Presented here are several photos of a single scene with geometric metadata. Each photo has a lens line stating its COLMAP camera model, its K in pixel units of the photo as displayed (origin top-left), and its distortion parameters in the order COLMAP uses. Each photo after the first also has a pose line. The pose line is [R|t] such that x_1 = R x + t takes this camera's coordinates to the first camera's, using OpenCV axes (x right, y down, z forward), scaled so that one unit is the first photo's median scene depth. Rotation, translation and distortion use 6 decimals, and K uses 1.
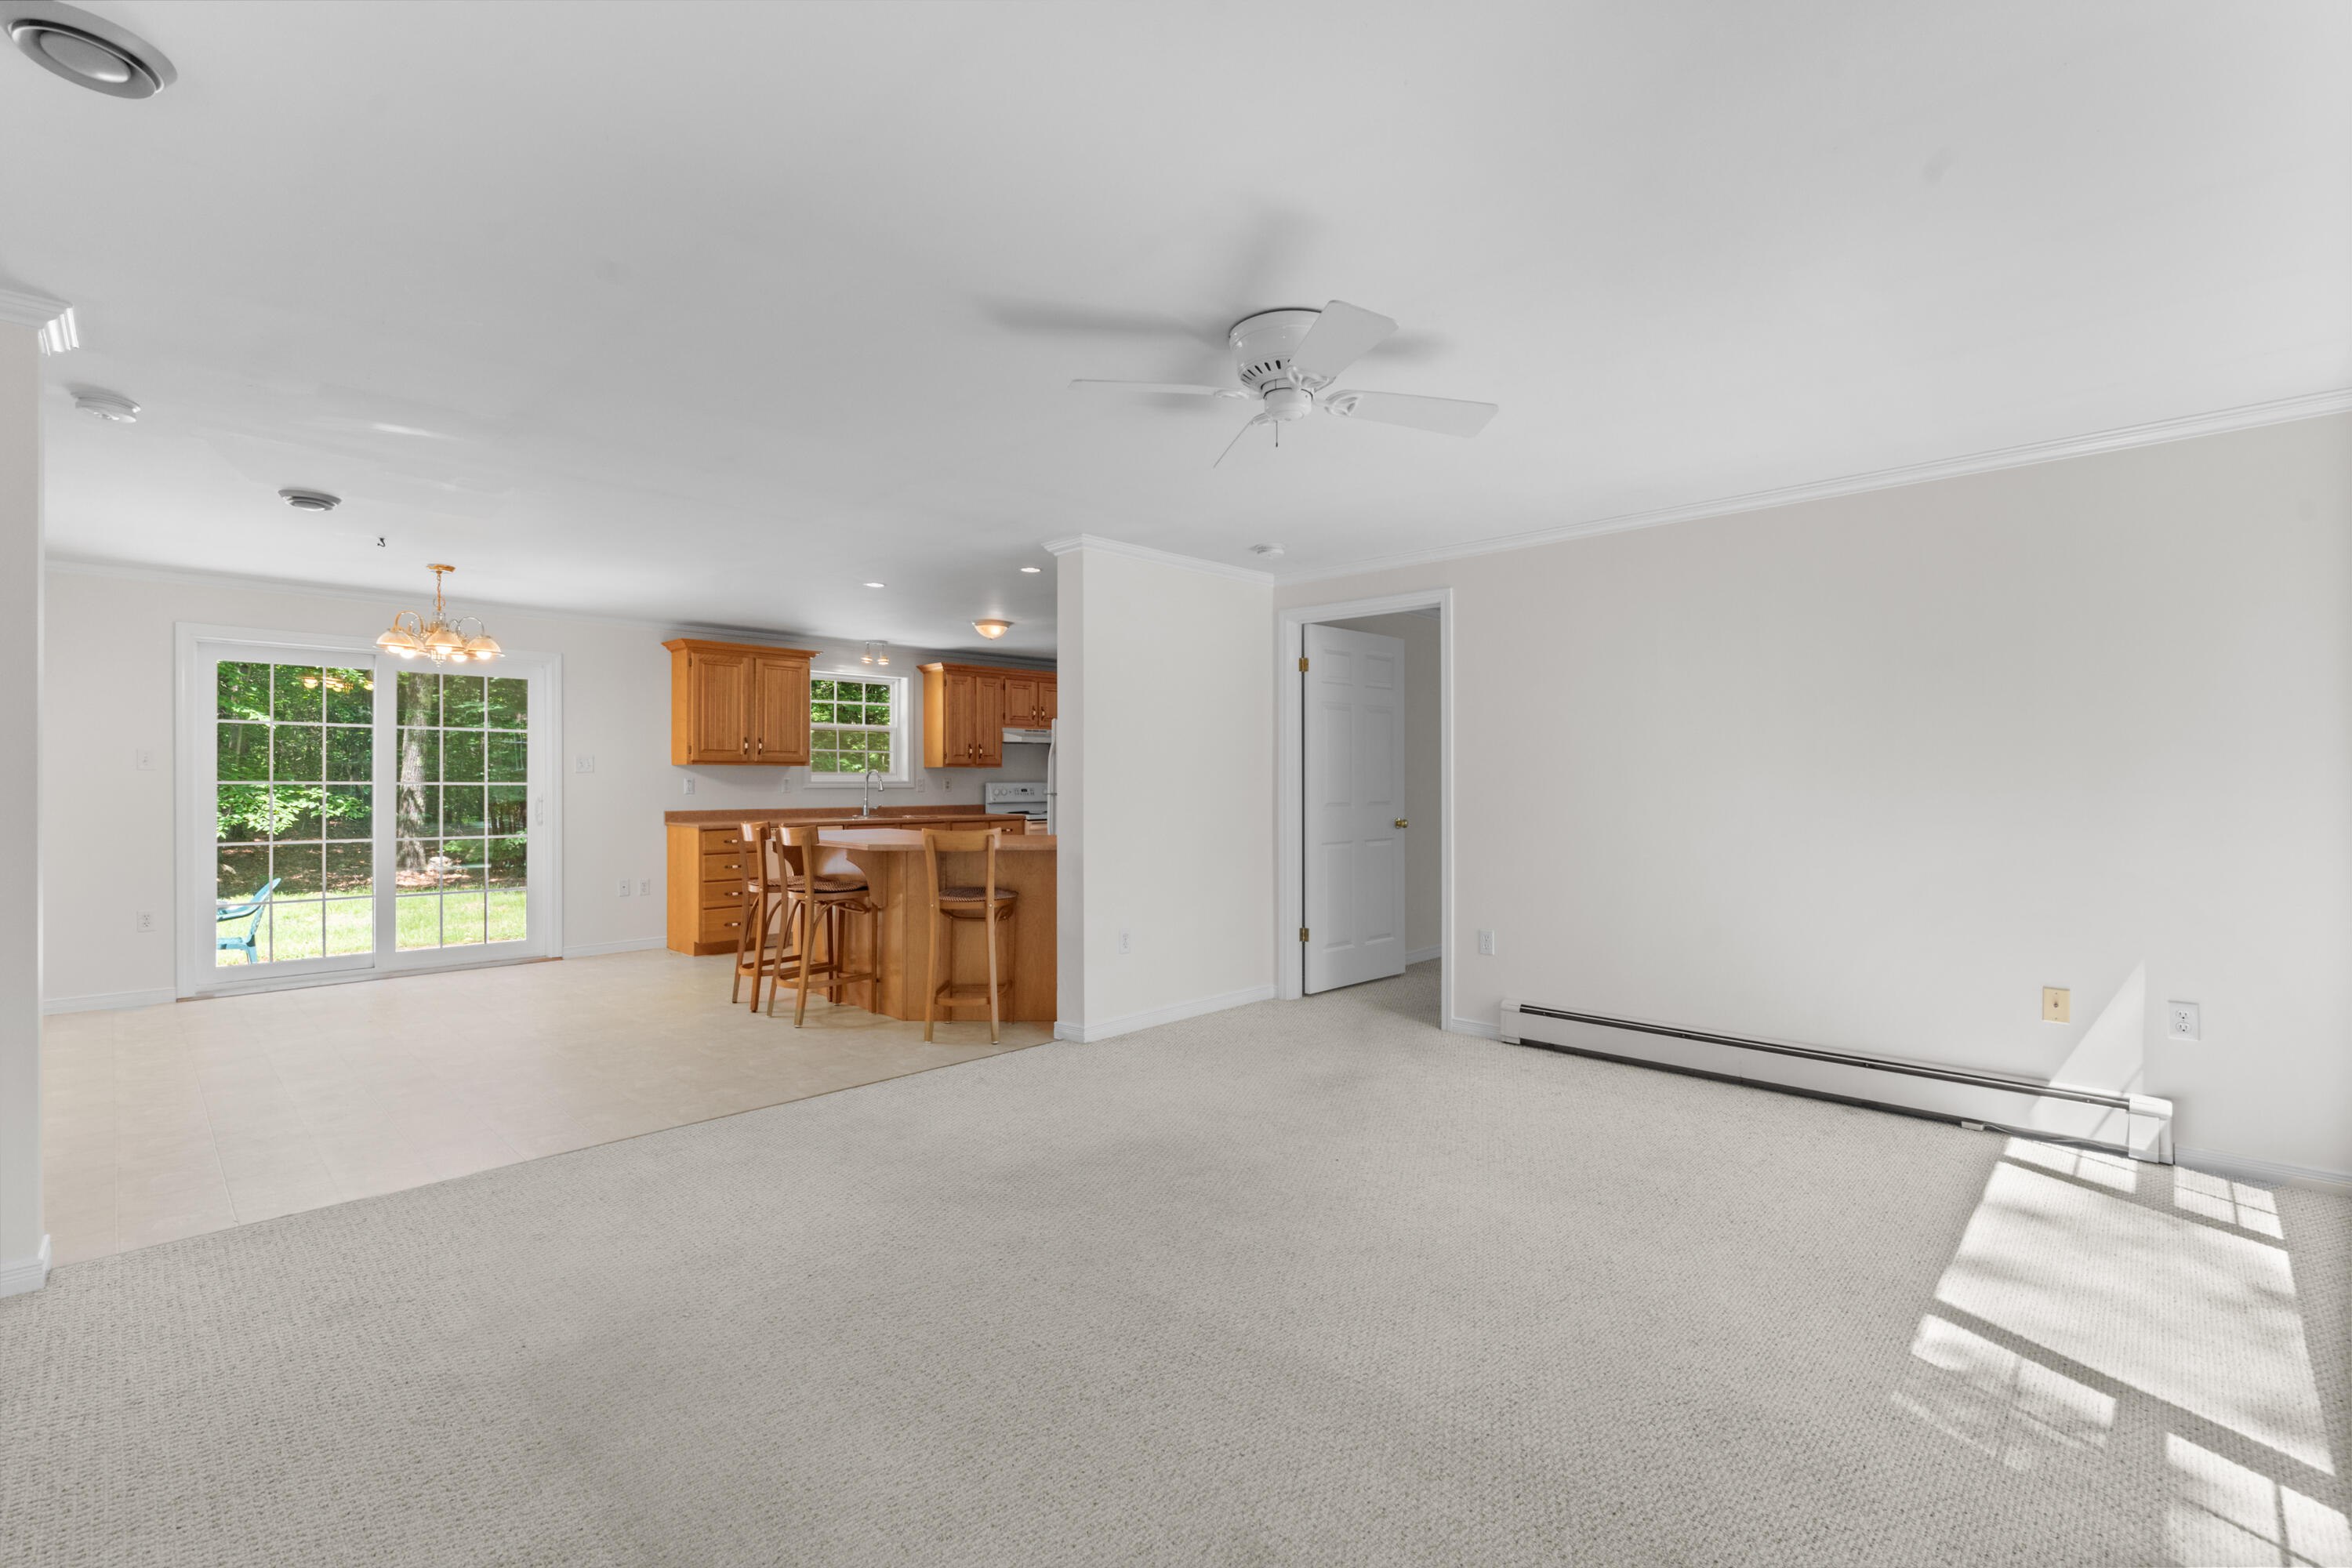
lens RADIAL K [[1058.3, 0, 1176.0], [0, 1058.3, 784.0], [0, 0, 1]] dist [0.000385, 0.000152]
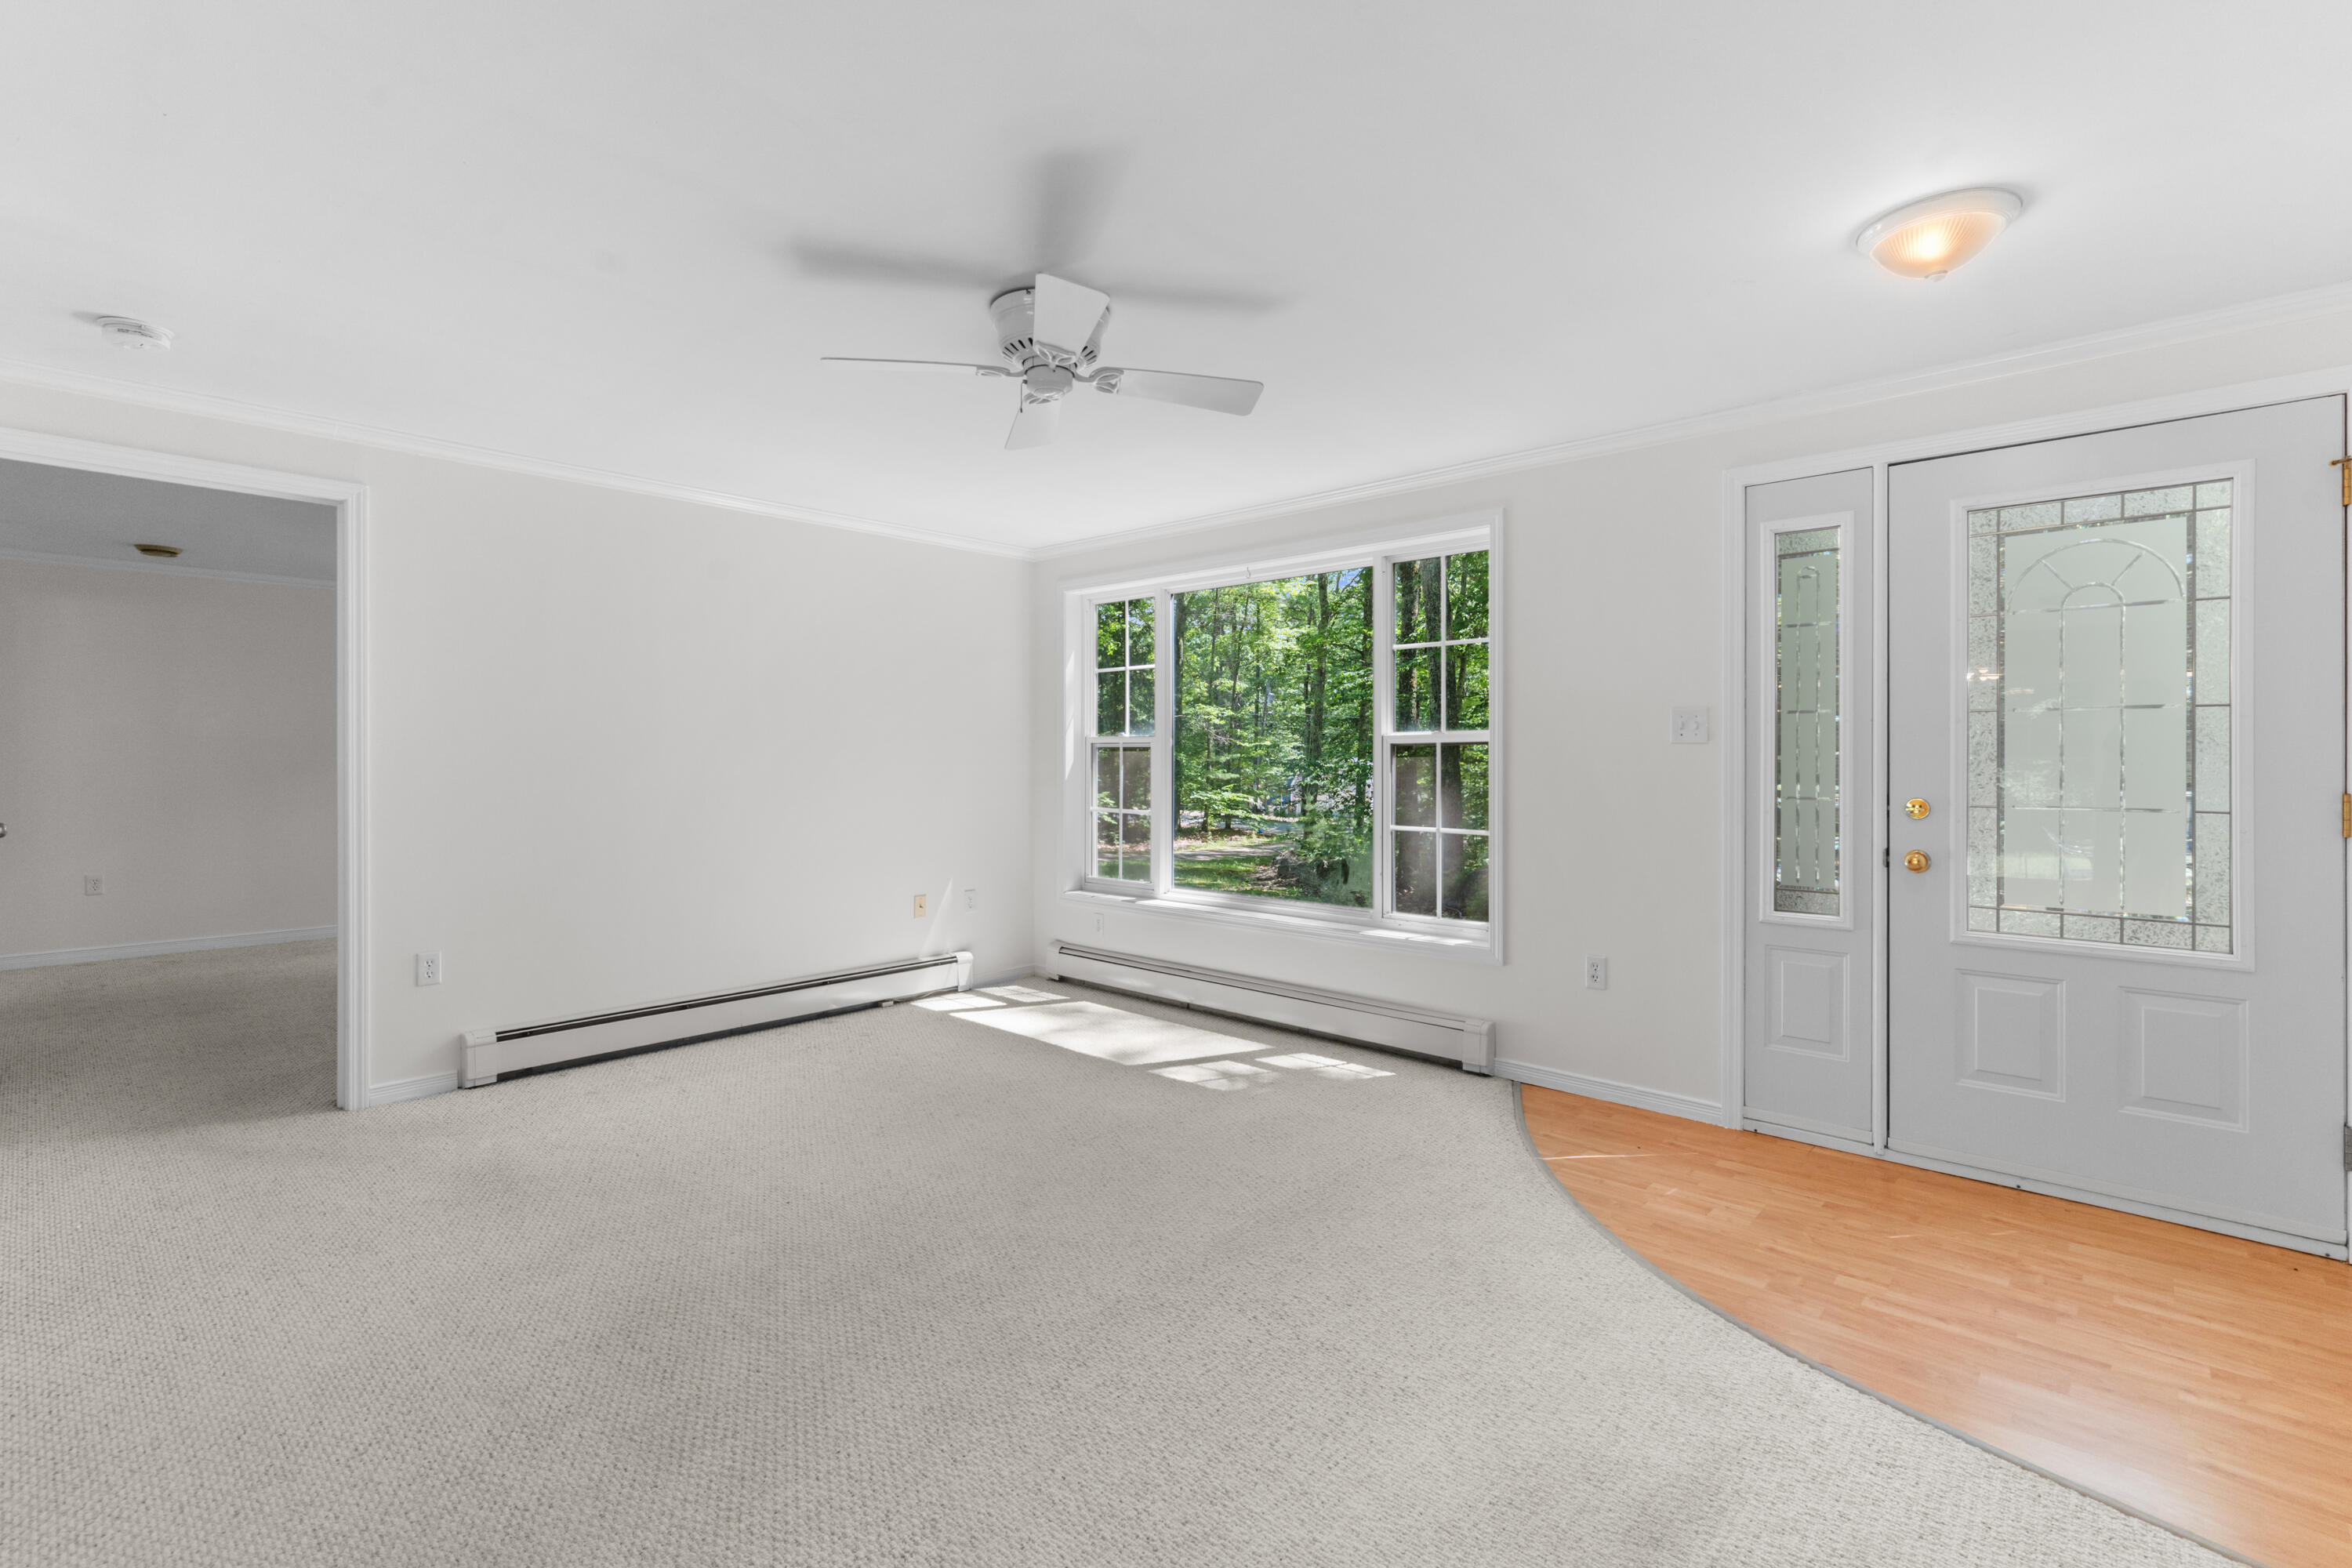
lens RADIAL K [[1072.7, 0, 1176.4], [0, 1072.7, 753.3], [0, 0, 1]] dist [0.000047, -0.000019]
pose [[-0.020748, -0.000273, 0.999785, -0.658708], [0.004029, 0.999992, 0.000357, -0.004233], [-0.999777, 0.004035, -0.020747, 0.648494]]
